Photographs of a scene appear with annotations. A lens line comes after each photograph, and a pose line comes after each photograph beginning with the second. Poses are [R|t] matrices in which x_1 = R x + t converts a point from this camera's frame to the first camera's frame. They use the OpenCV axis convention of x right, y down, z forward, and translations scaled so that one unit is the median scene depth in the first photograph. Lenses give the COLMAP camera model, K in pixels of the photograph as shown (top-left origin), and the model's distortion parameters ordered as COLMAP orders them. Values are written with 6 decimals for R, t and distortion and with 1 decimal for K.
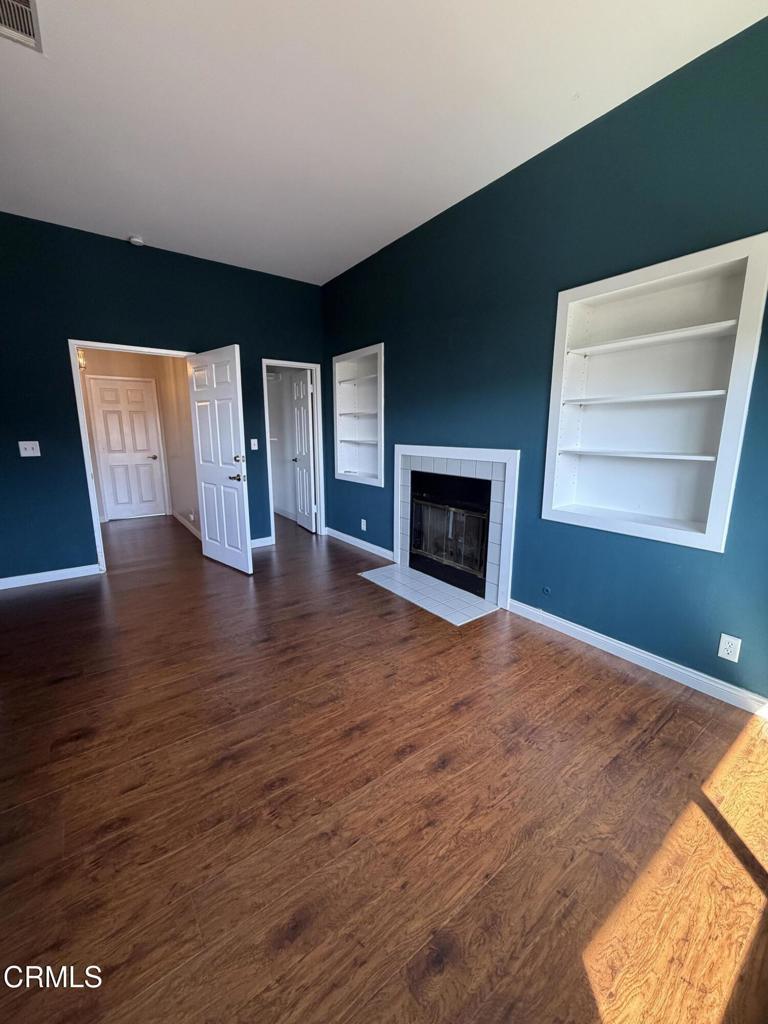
lens RADIAL K [[407.3, 0, 381.6], [0, 407.3, 506.9], [0, 0, 1]] dist [0.001510, -0.000019]
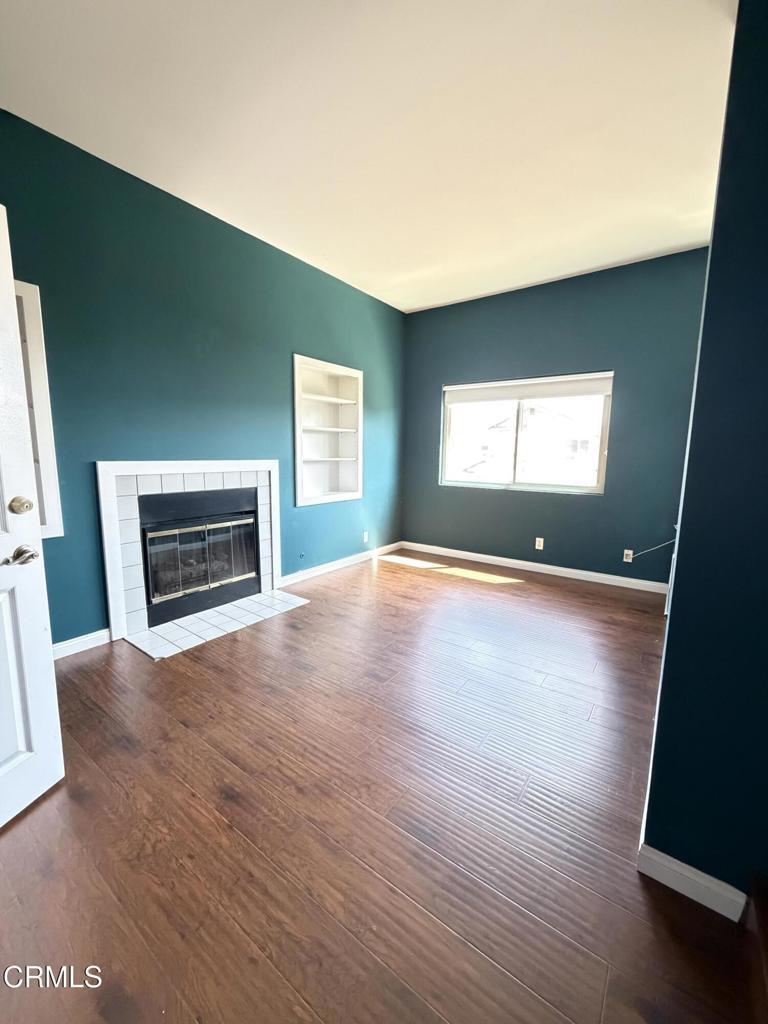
lens RADIAL K [[409.8, 0, 383.2], [0, 409.8, 511.2], [0, 0, 1]] dist [-0.000242, 0.000217]
pose [[-0.301716, -0.136615, 0.943559, -0.896487], [0.165704, 0.967104, 0.193010, -0.156684], [-0.938887, 0.214586, -0.269153, 0.943219]]
